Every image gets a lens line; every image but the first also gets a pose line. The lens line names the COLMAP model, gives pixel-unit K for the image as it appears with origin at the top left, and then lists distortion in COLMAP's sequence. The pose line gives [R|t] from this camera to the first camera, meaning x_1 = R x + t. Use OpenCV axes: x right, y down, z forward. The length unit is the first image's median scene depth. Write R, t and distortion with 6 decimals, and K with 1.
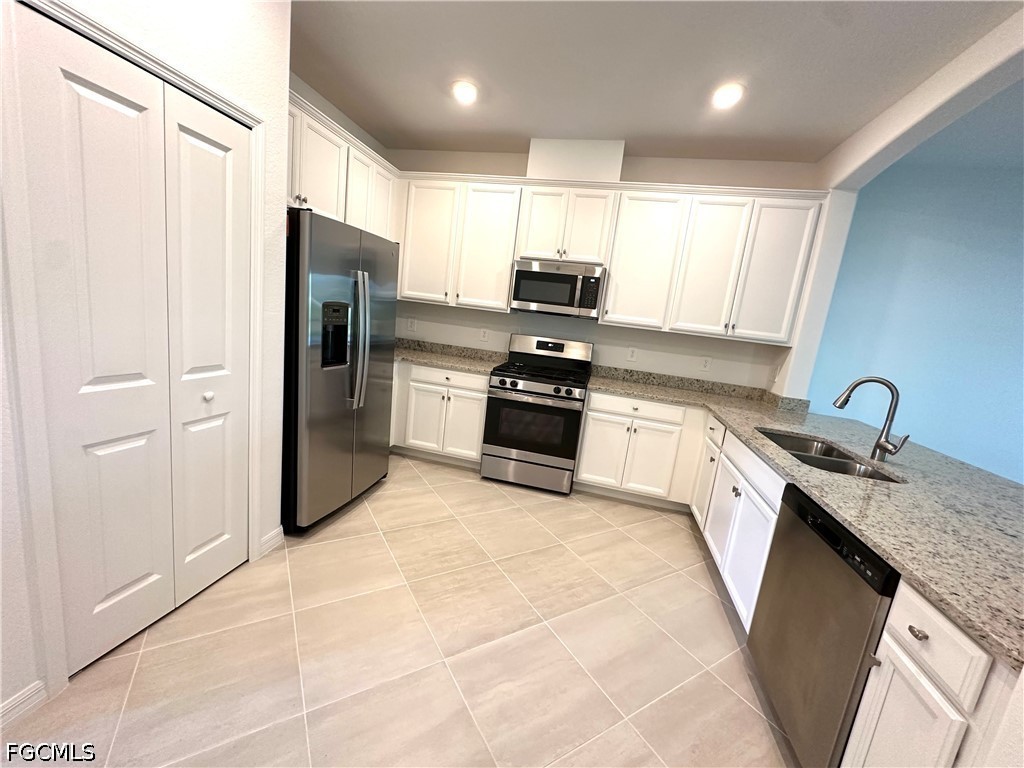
lens RADIAL K [[408.0, 0, 510.9], [0, 408.0, 384.1], [0, 0, 1]] dist [-0.001419, -0.000036]
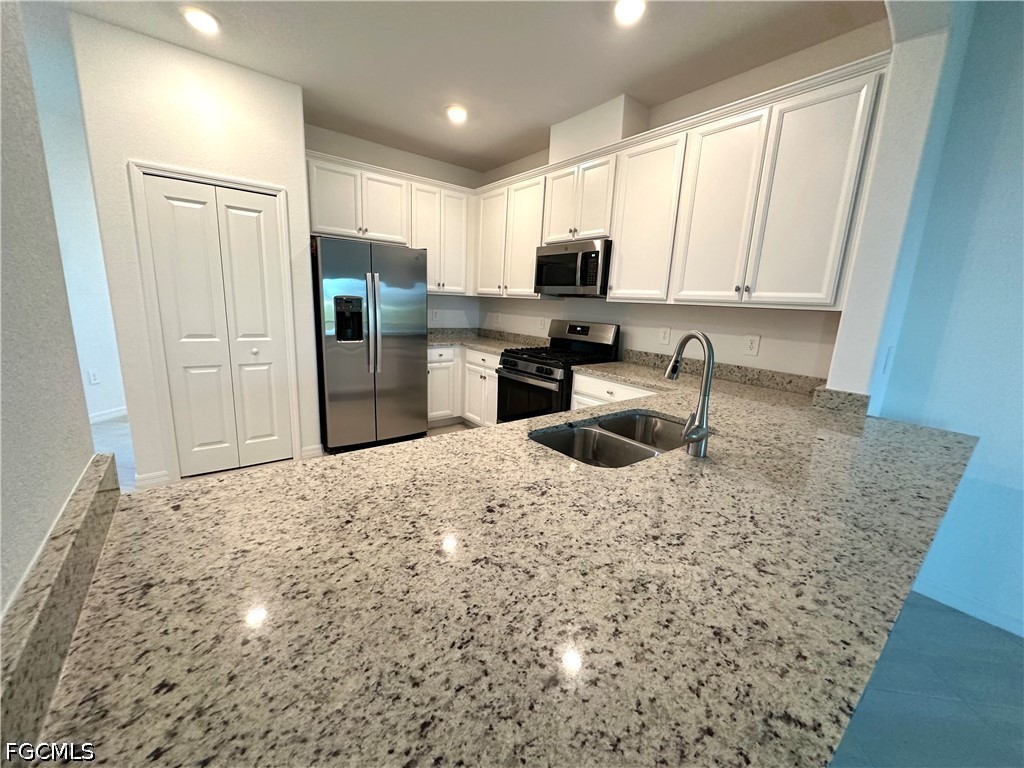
lens RADIAL K [[408.0, 0, 511.3], [0, 408.0, 384.2], [0, 0, 1]] dist [-0.001419, -0.000036]
pose [[0.775530, 0.047406, -0.629529, 0.683321], [-0.065172, 0.997861, -0.005143, 0.059413], [0.627938, 0.045016, 0.776960, 0.177960]]
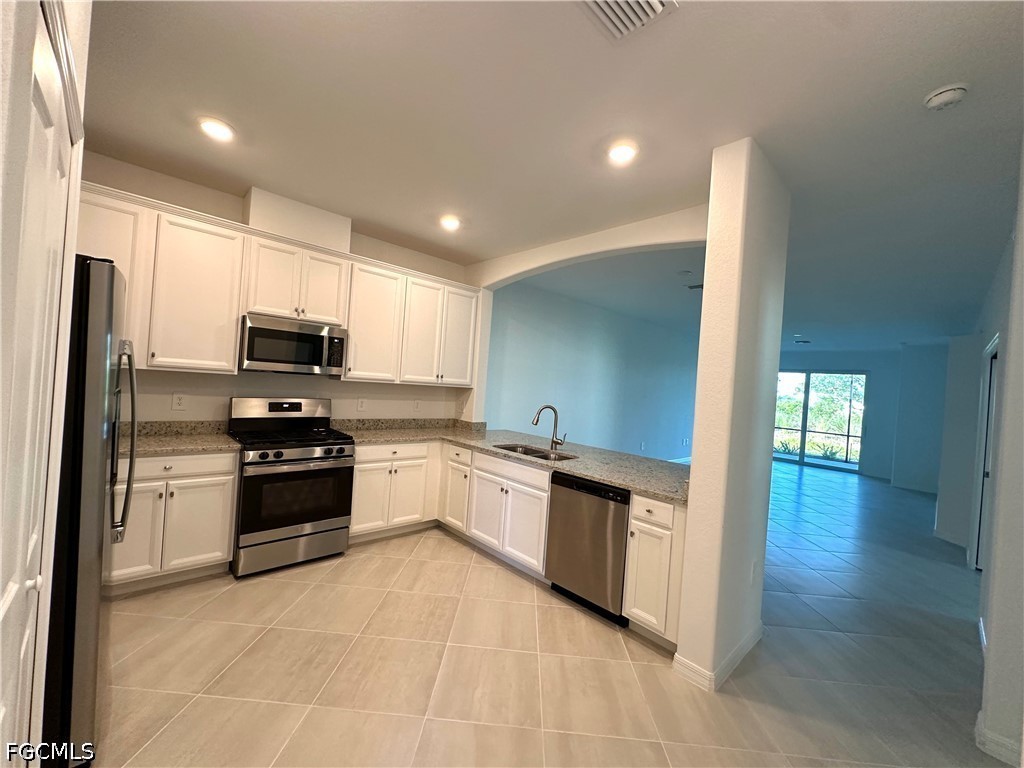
lens RADIAL K [[408.0, 0, 511.3], [0, 408.0, 385.0], [0, 0, 1]] dist [-0.001419, -0.000036]
pose [[0.553484, -0.079804, 0.829027, -0.447512], [0.139711, 0.990190, 0.002043, -0.083909], [-0.821058, 0.114693, 0.559204, 0.060506]]
